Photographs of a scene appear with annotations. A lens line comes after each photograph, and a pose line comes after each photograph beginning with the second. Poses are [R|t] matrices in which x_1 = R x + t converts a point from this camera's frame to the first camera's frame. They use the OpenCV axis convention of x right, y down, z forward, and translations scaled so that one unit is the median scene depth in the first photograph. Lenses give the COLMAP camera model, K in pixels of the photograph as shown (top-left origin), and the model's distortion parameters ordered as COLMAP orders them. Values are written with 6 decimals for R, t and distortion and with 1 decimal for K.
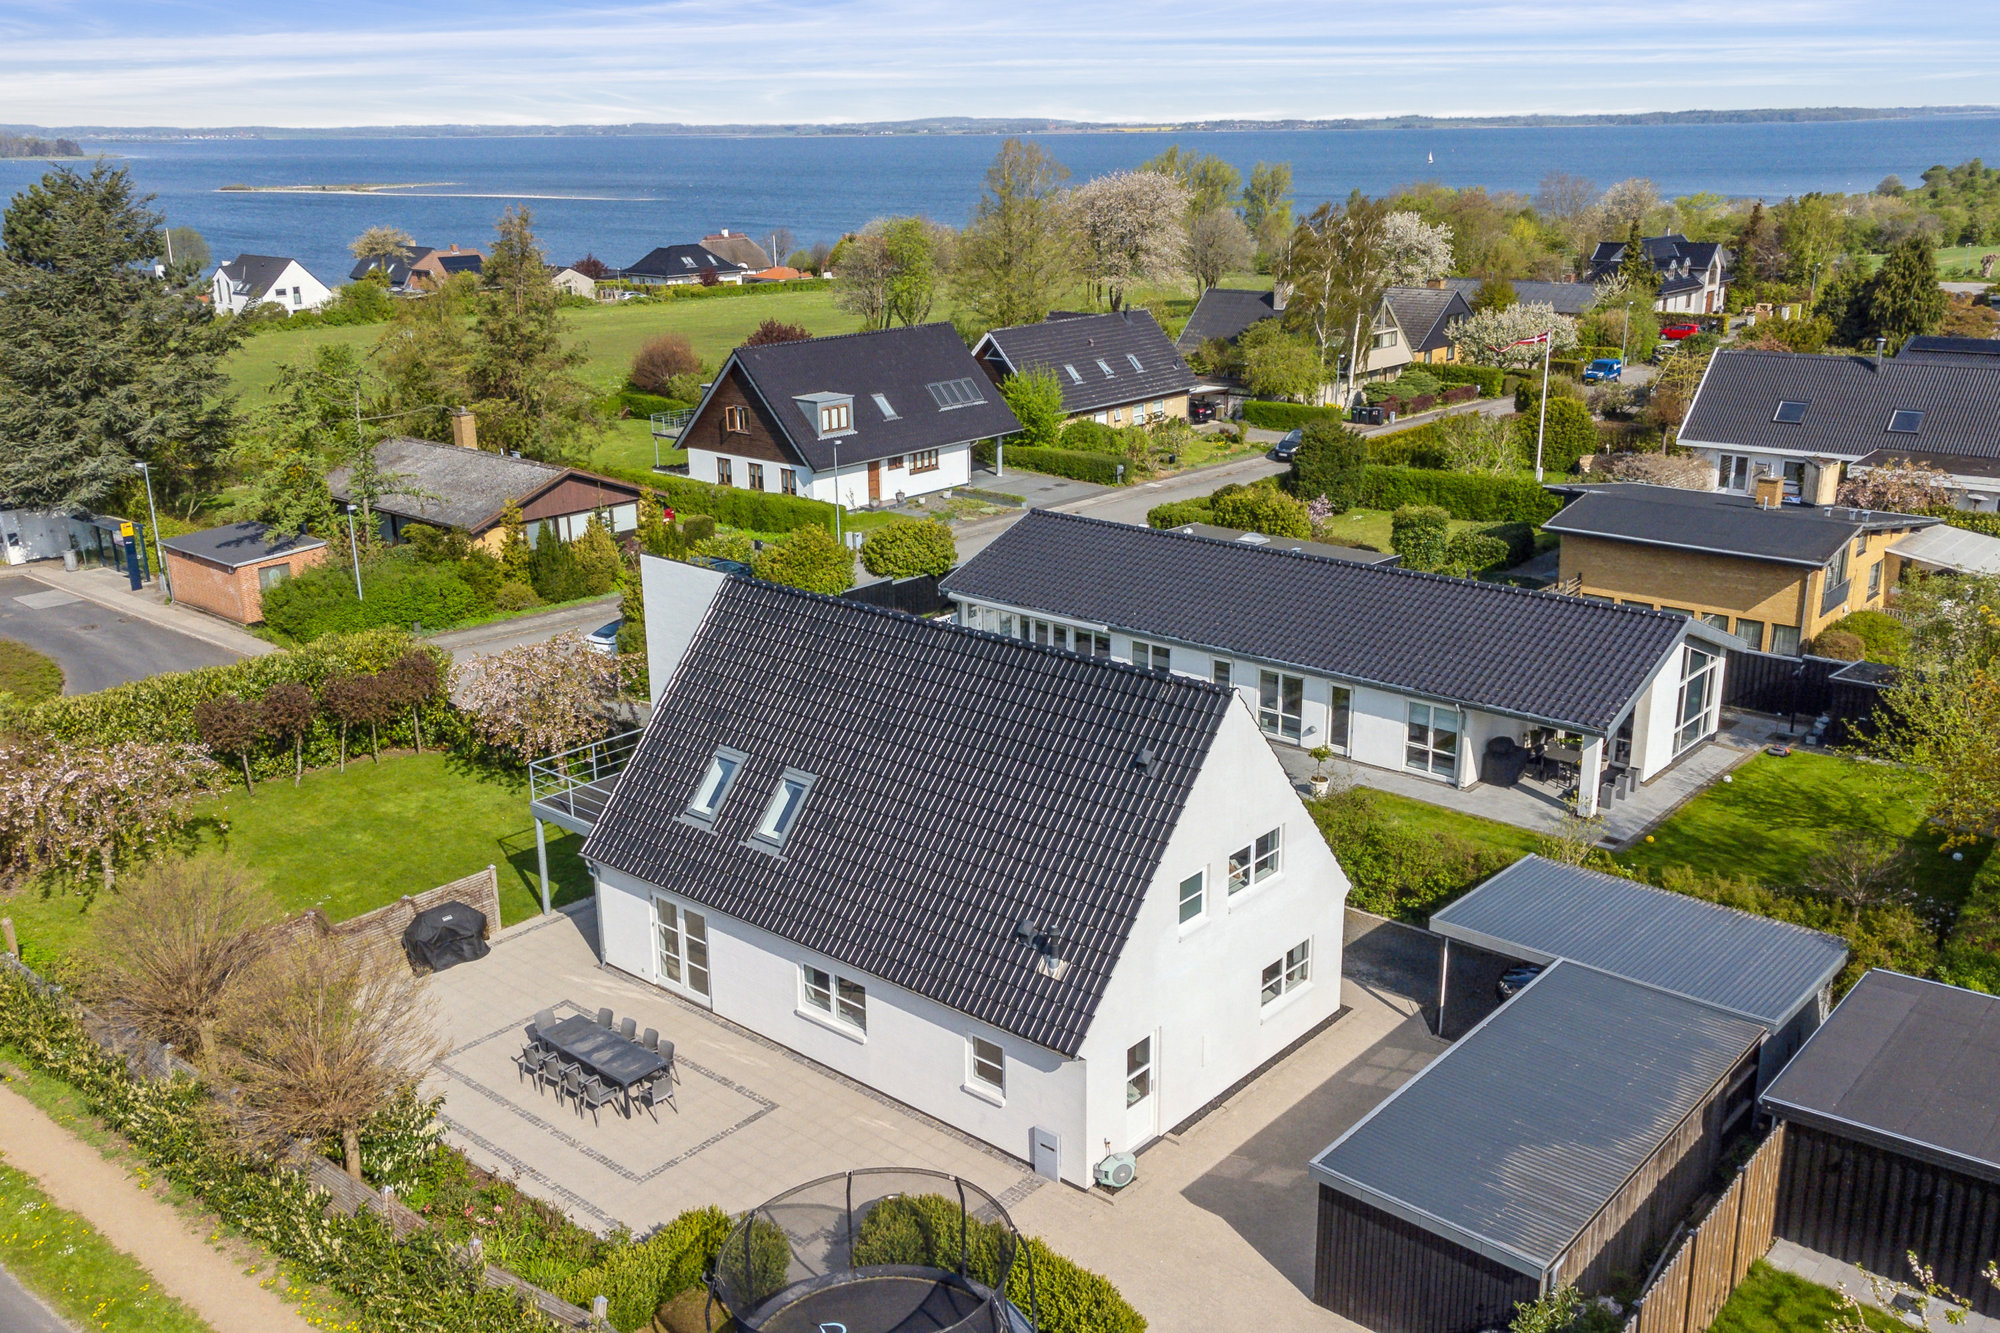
lens RADIAL K [[1772.9, 0, 1005.3], [0, 1772.9, 699.3], [0, 0, 1]] dist [0.044279, -0.001908]
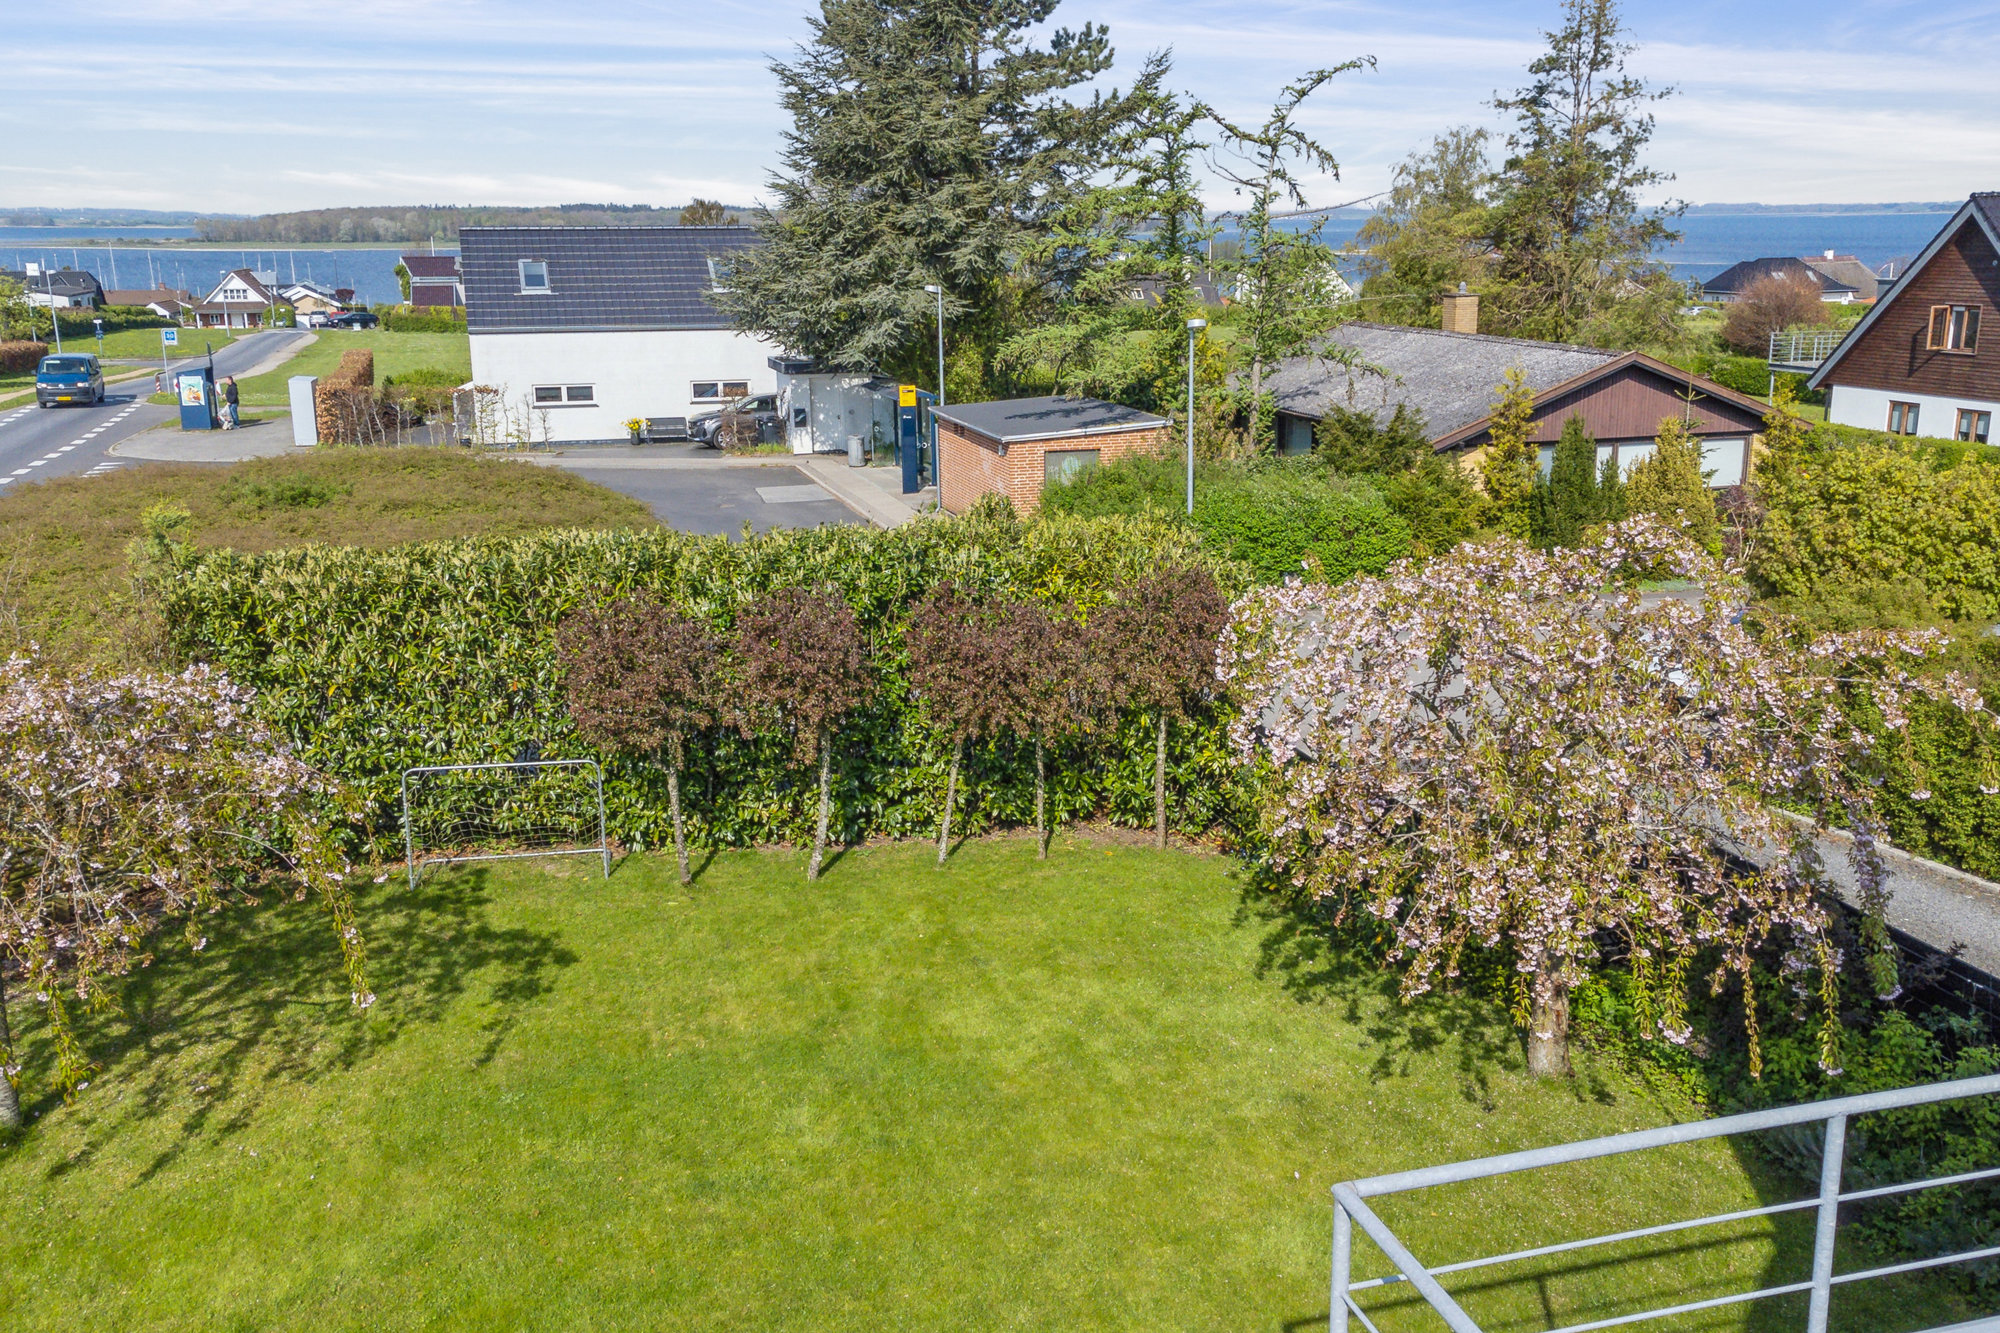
lens RADIAL K [[1772.9, 0, 1005.3], [0, 1772.9, 699.3], [0, 0, 1]] dist [0.044279, -0.001908]
pose [[0.848784, 0.145036, -0.508459, -0.115536], [-0.165998, 0.986117, 0.004181, 0.002458], [0.502007, 0.080854, 0.861076, 0.442695]]
